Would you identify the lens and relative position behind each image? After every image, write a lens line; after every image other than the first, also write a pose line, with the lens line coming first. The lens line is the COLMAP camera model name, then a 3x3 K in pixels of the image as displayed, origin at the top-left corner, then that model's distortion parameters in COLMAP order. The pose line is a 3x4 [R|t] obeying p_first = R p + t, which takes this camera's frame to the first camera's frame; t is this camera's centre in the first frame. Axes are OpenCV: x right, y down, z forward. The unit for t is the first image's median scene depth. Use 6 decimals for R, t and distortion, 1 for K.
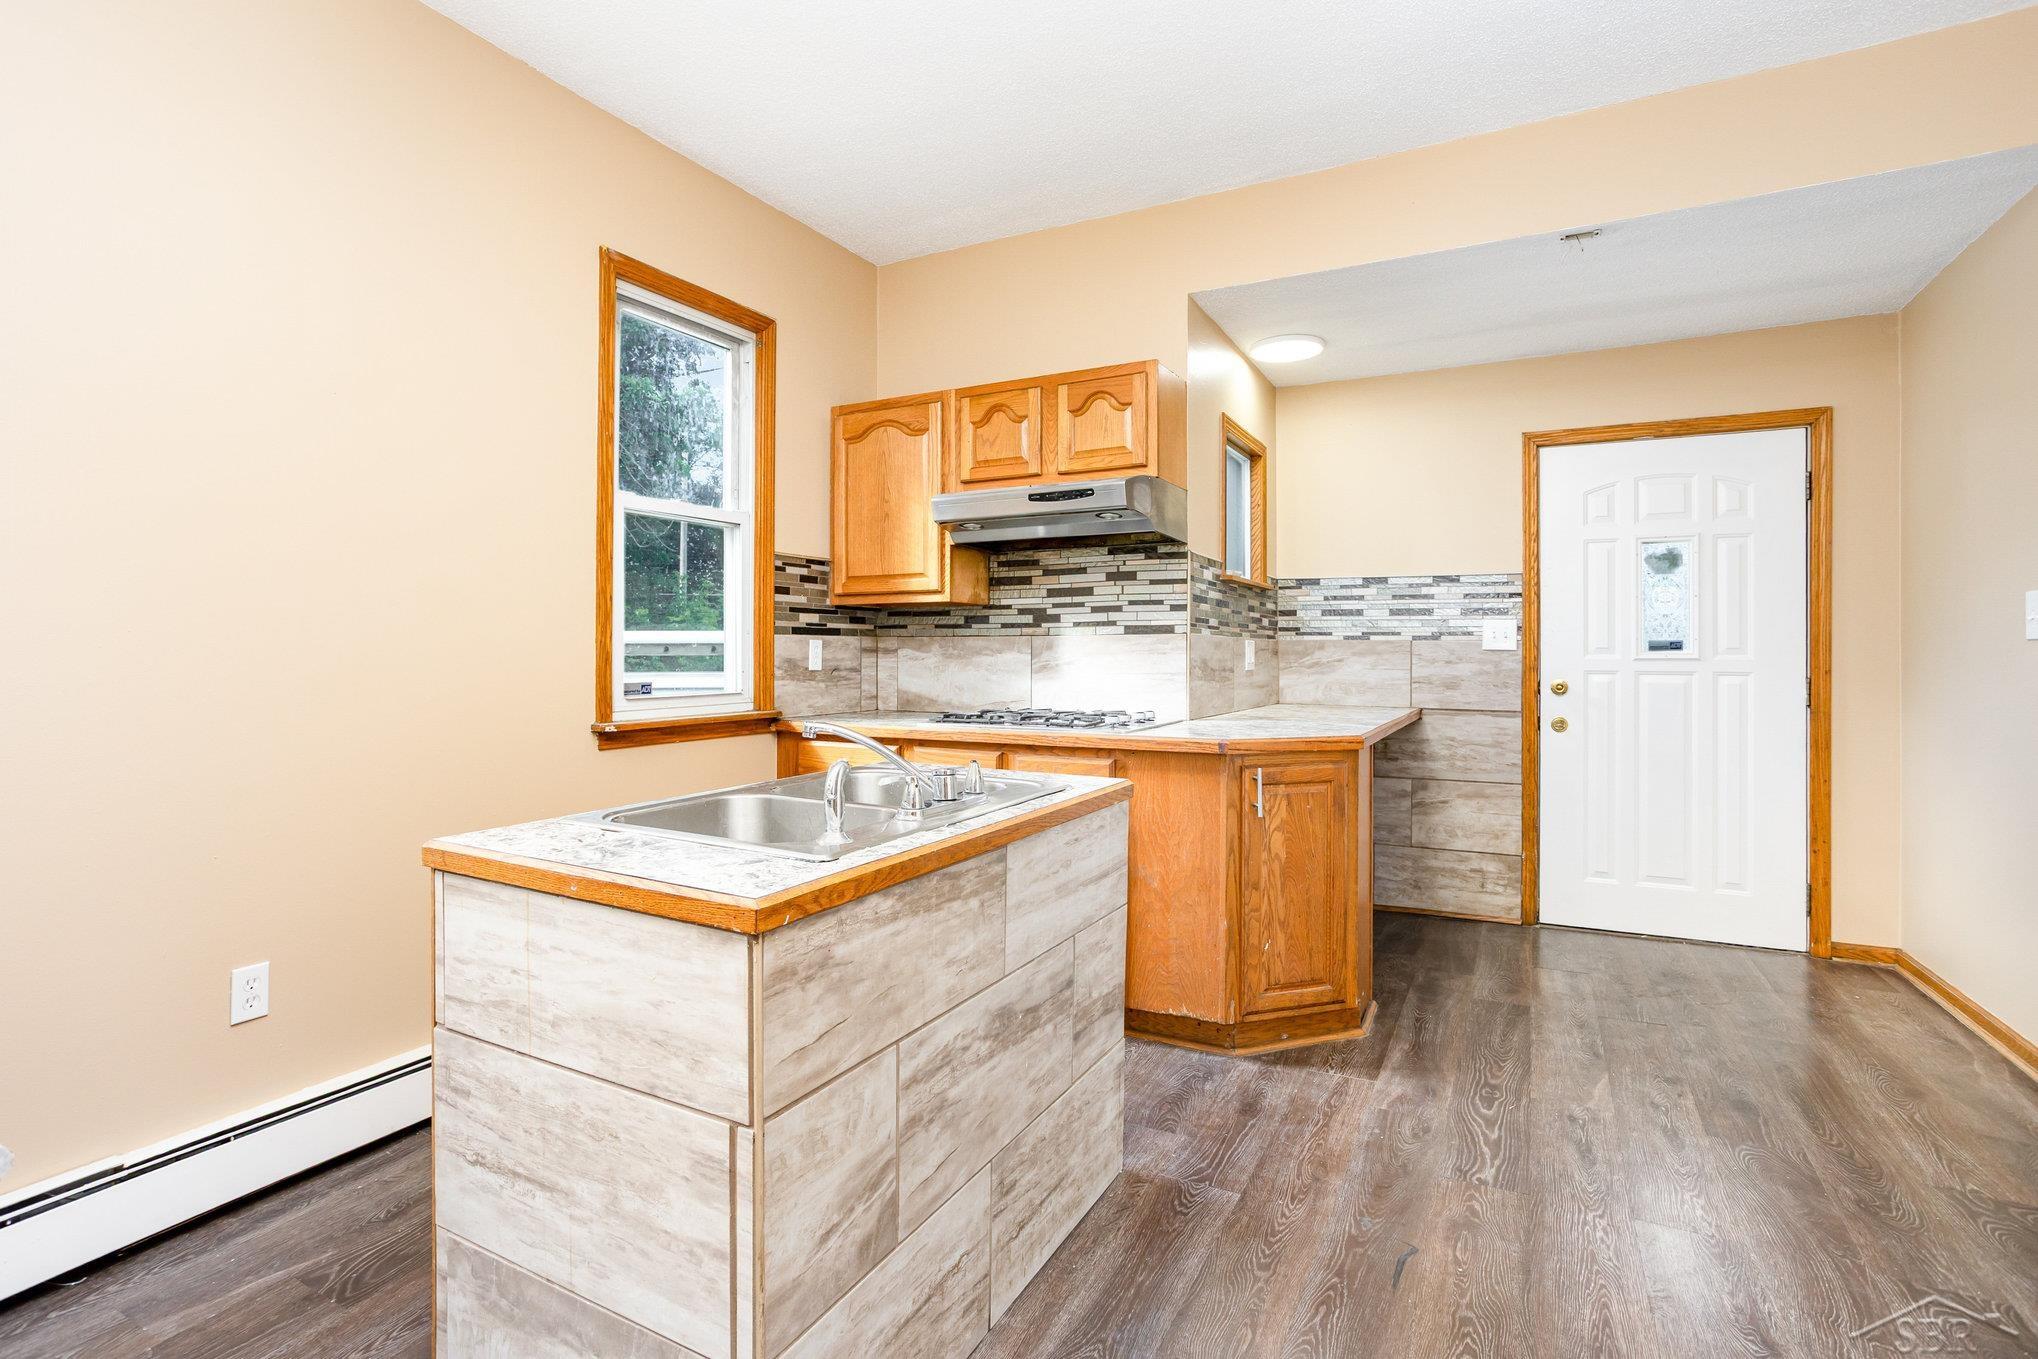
lens RADIAL K [[994.4, 0, 1000.0], [0, 994.4, 677.7], [0, 0, 1]] dist [-0.000431, 0.002010]
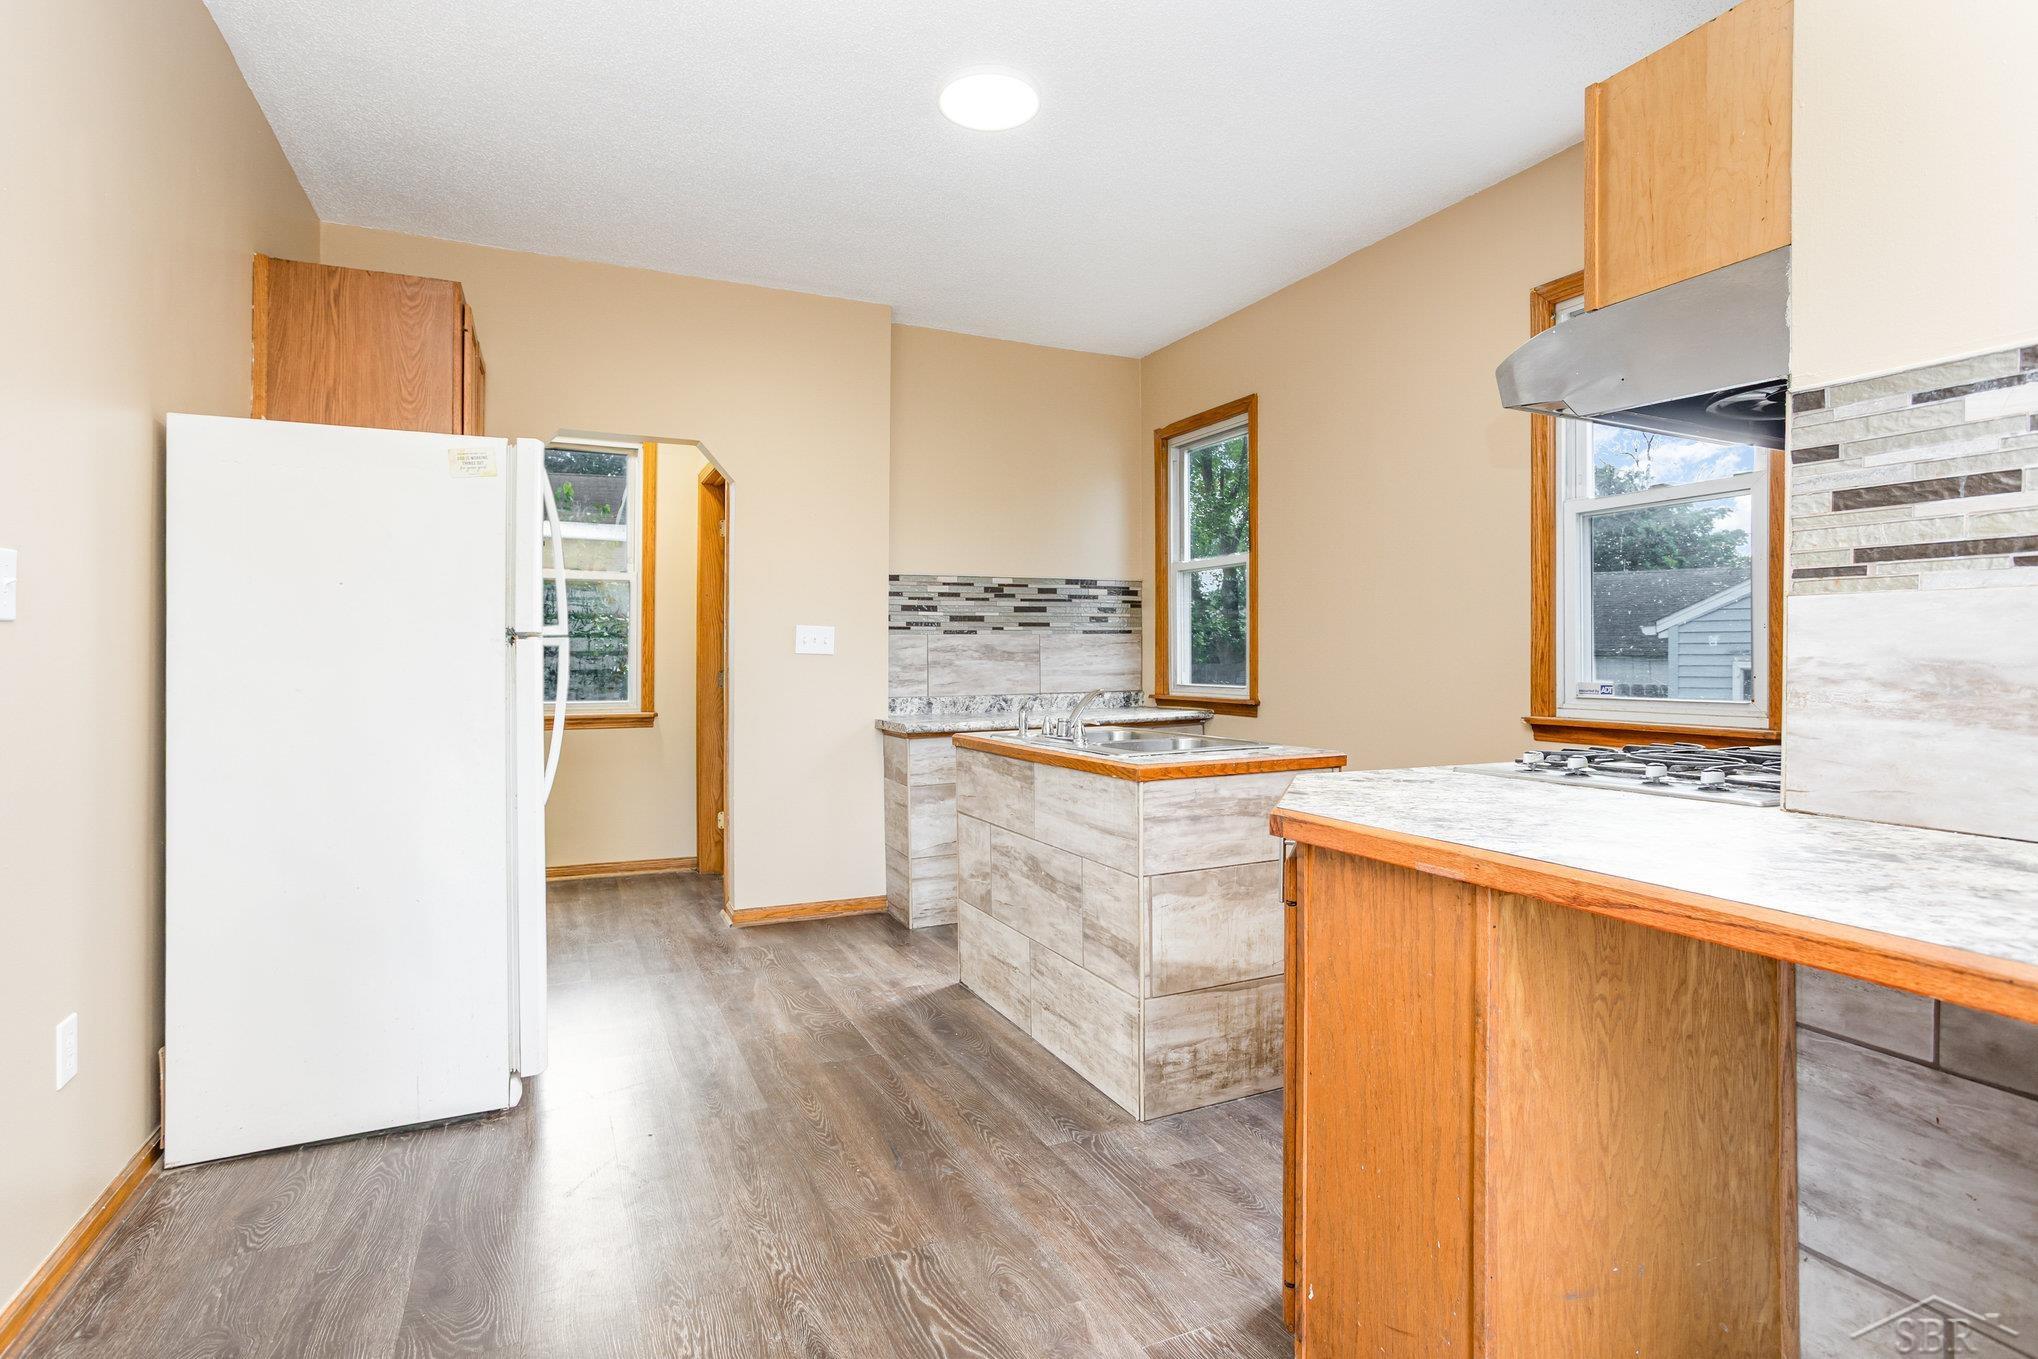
lens RADIAL K [[994.4, 0, 1004.9], [0, 994.4, 664.5], [0, 0, 1]] dist [-0.000431, 0.002010]
pose [[-0.604336, 0.006809, -0.796701, 1.123734], [-0.008451, 0.999852, 0.014956, -0.021436], [0.796685, 0.015771, -0.604189, 1.599782]]
